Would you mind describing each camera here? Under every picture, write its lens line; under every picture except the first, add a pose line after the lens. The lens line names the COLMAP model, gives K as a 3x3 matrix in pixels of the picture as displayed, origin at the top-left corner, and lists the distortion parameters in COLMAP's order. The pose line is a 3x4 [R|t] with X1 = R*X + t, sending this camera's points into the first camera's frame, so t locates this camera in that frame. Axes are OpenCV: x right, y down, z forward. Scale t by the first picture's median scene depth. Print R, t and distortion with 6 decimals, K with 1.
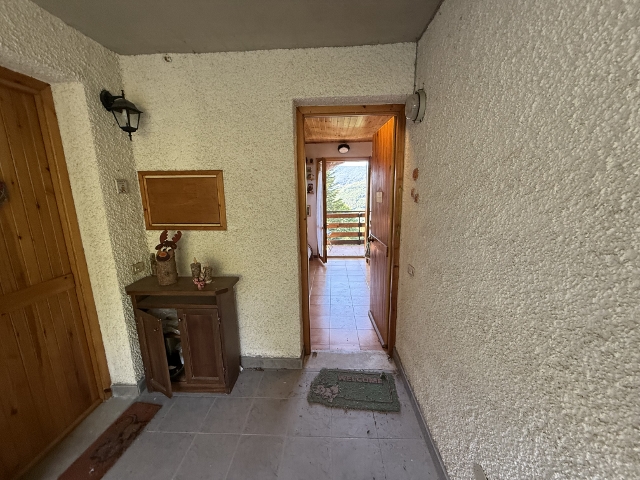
lens RADIAL K [[256.1, 0, 318.1], [0, 256.1, 240.0], [0, 0, 1]] dist [-0.000214, 0.000217]
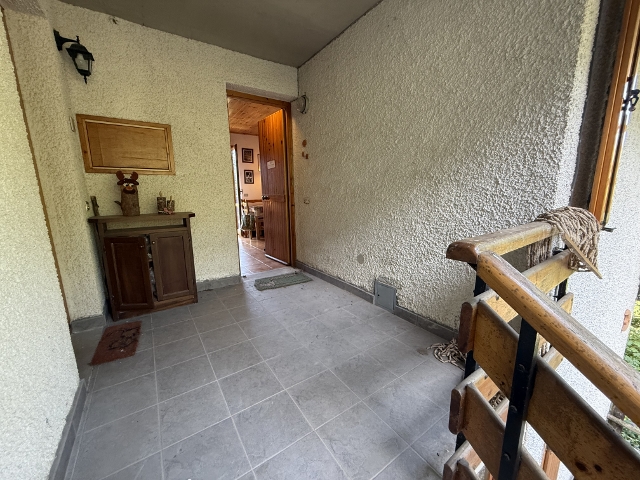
lens RADIAL K [[256.1, 0, 318.1], [0, 256.1, 240.0], [0, 0, 1]] dist [-0.000214, 0.000217]
pose [[0.803174, -0.106480, 0.586151, -0.596571], [0.120463, 0.992601, 0.015251, 0.358419], [-0.583438, 0.058360, 0.810058, -0.407748]]
